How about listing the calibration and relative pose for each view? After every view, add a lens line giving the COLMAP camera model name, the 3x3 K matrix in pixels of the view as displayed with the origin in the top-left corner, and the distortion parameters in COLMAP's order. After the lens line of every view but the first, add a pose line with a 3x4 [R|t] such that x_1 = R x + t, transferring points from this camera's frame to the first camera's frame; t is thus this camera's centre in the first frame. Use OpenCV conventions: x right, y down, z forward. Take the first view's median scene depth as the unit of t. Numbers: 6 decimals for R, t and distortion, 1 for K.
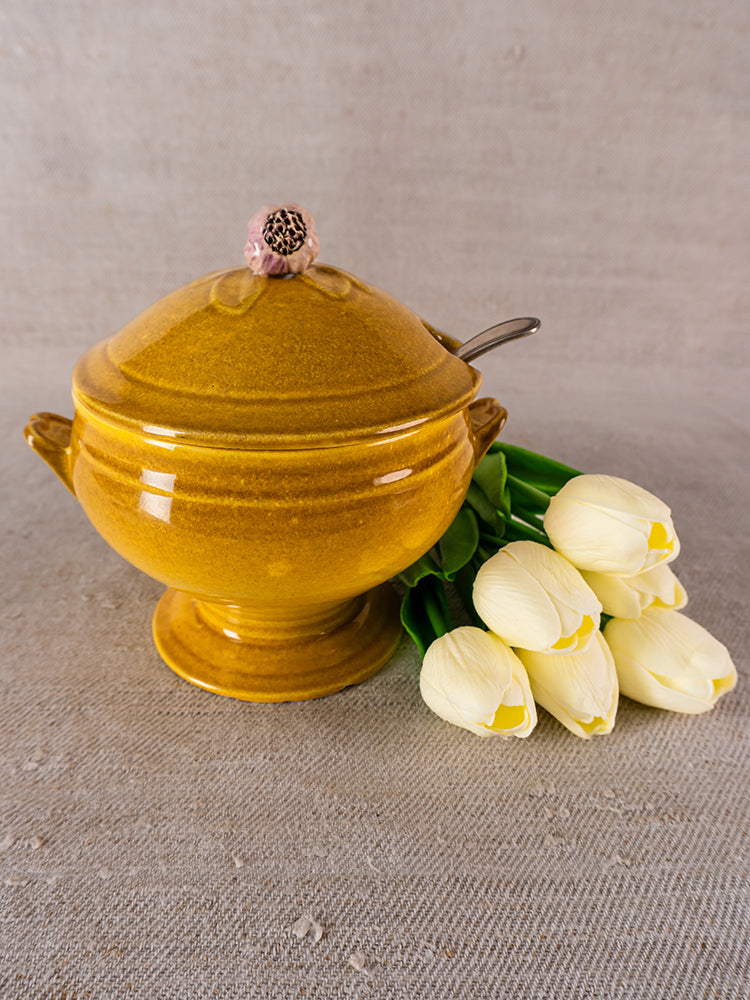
lens RADIAL K [[746.1, 0, 380.3], [0, 746.1, 500.3], [0, 0, 1]] dist [0.002234, 0.000747]
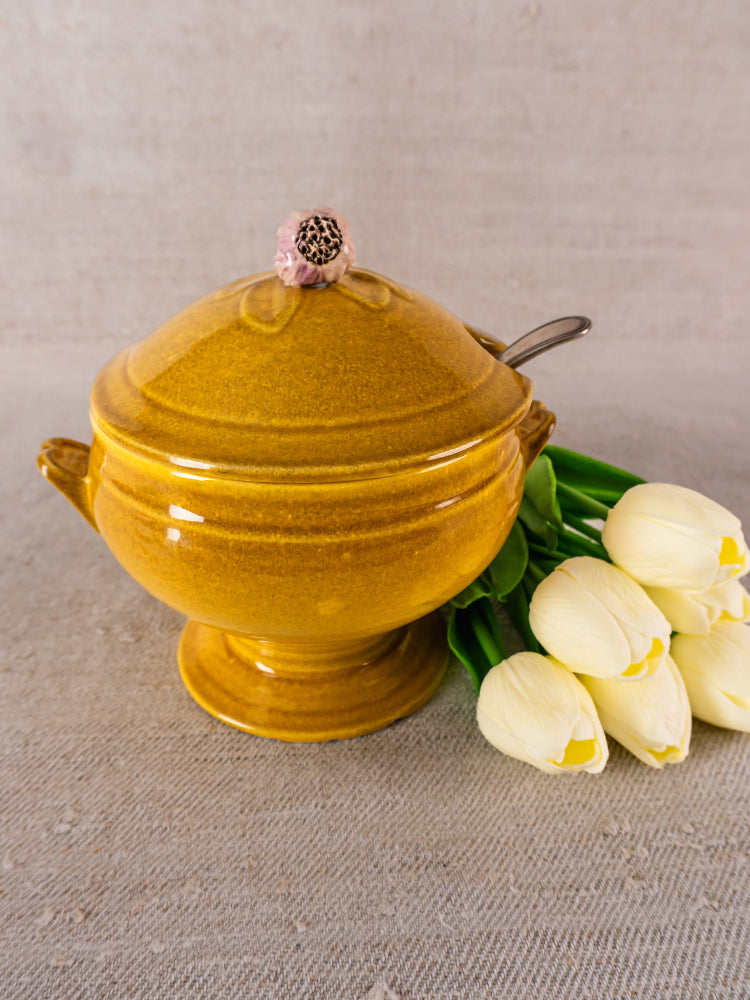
lens RADIAL K [[813.3, 0, 389.3], [0, 813.3, 471.5], [0, 0, 1]] dist [0.008542, -0.013710]
pose [[0.998976, -0.038580, 0.023630, -0.074805], [0.038514, 0.999253, 0.003247, -0.071683], [-0.023737, -0.002333, 0.999716, -0.010454]]
